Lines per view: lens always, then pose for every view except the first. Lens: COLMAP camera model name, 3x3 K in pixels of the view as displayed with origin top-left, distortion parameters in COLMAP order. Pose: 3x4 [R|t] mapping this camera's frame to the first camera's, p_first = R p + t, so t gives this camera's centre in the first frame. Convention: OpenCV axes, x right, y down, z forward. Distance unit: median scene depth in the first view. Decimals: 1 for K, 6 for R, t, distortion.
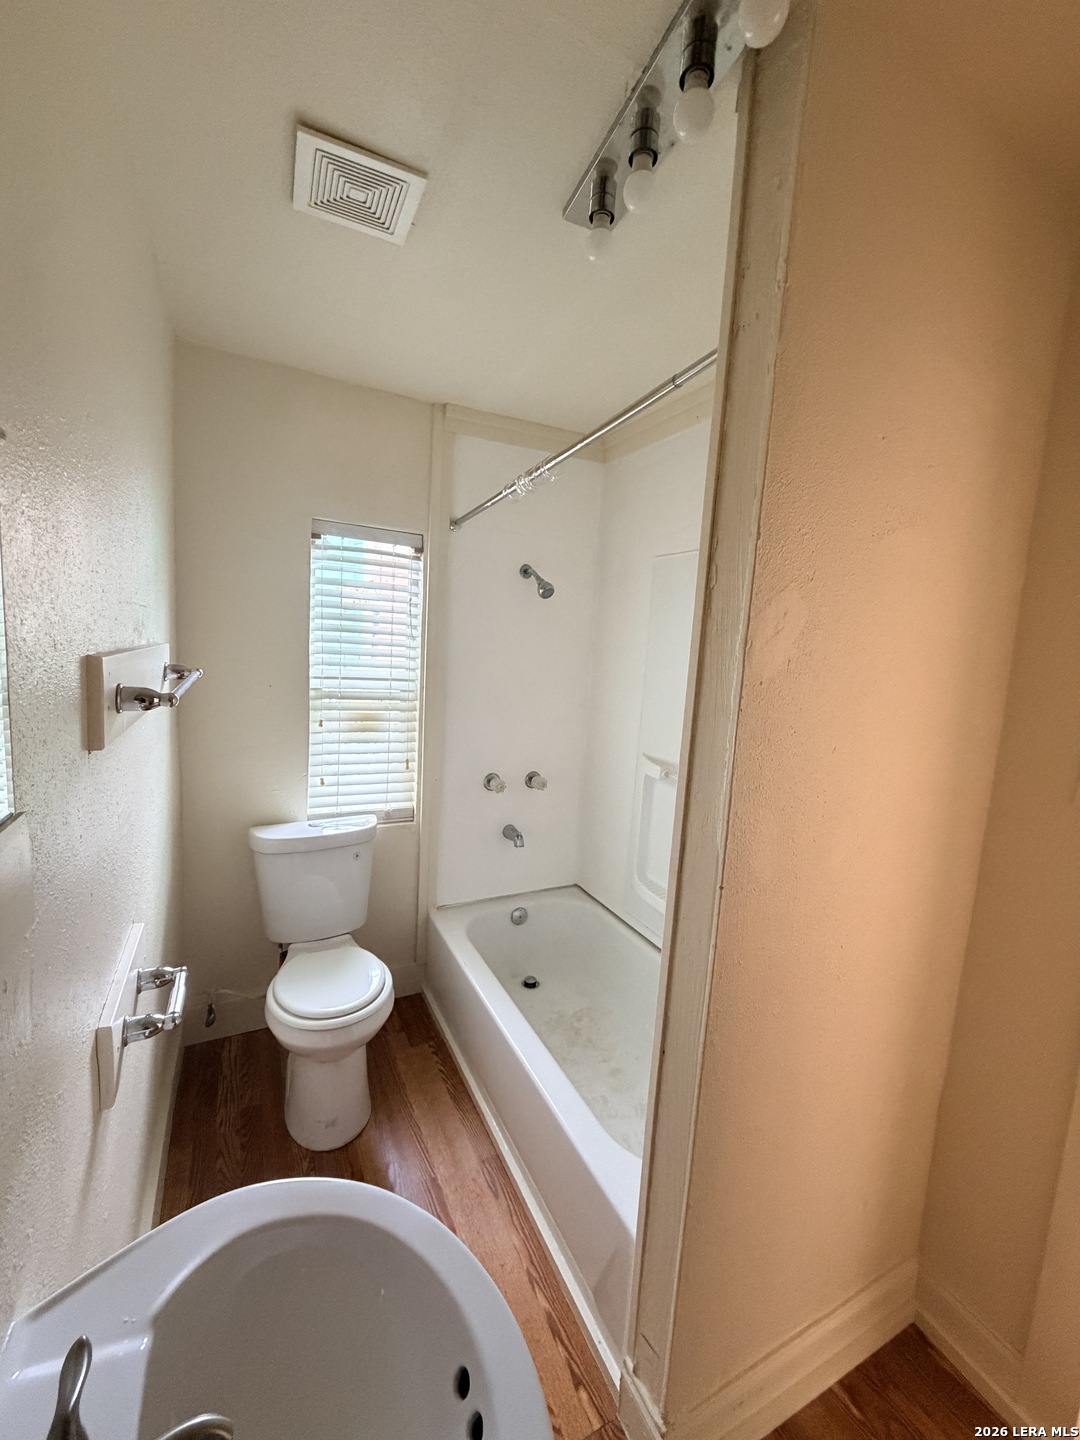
lens RADIAL K [[575.2, 0, 538.9], [0, 575.2, 718.0], [0, 0, 1]] dist [-0.000929, 0.000879]
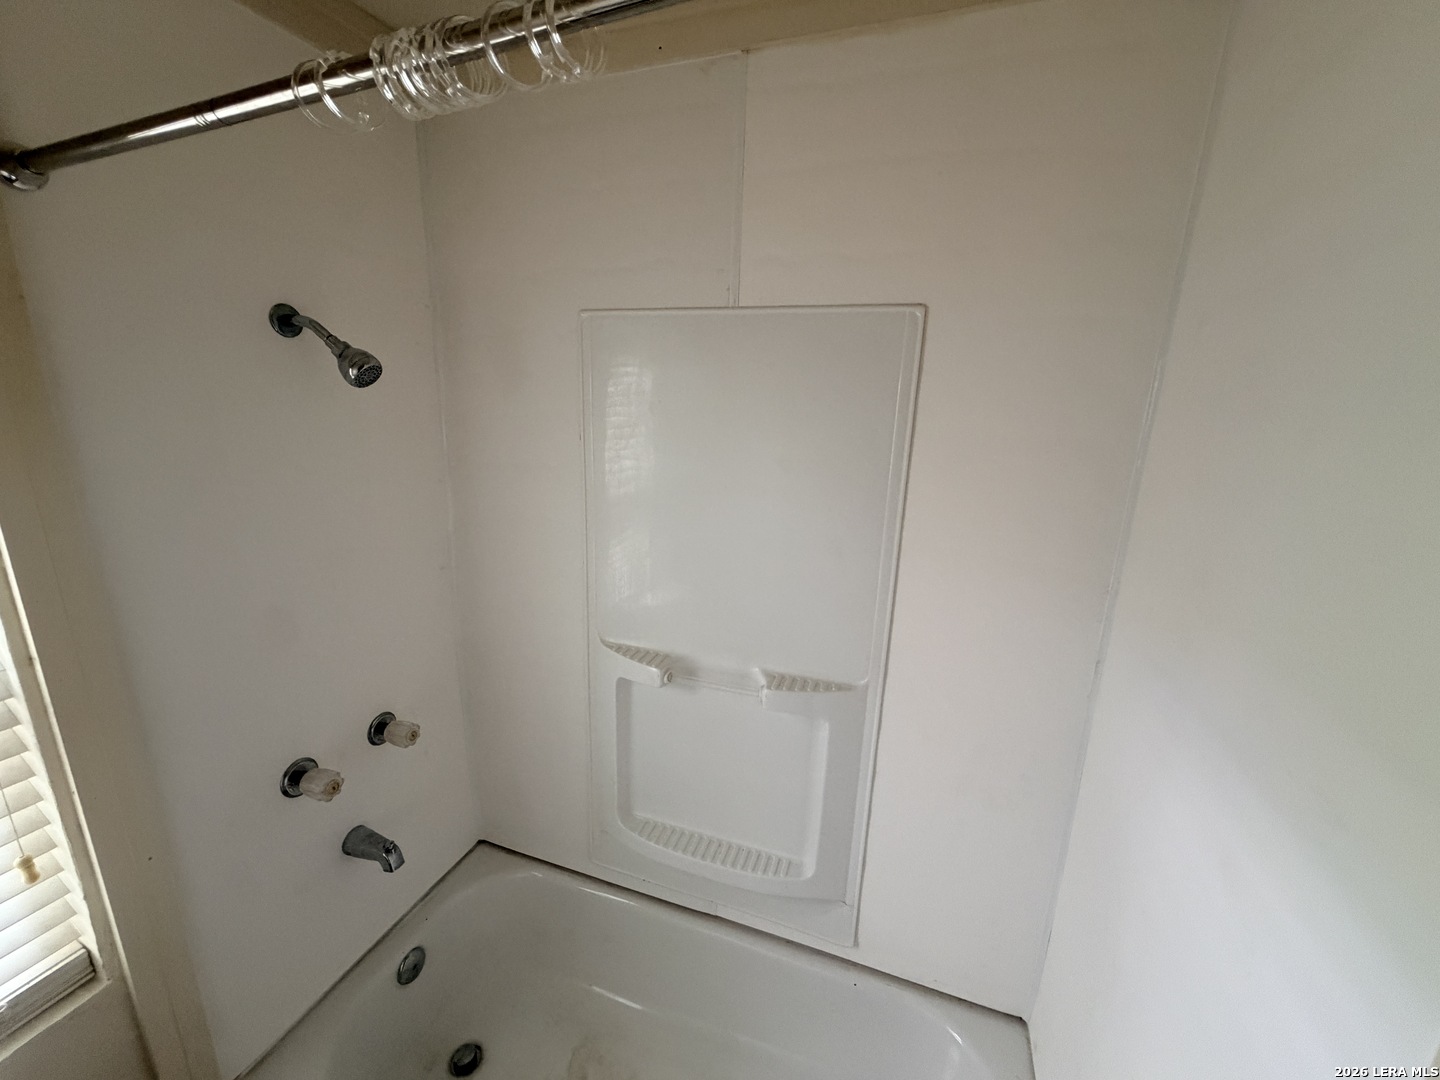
lens RADIAL K [[575.2, 0, 717.3], [0, 575.2, 539.4], [0, 0, 1]] dist [-0.000929, 0.000879]
pose [[0.720961, -0.202427, 0.662751, -0.113506], [0.099230, 0.976685, 0.190368, -0.144791], [-0.685834, -0.071483, 0.724239, 0.450381]]
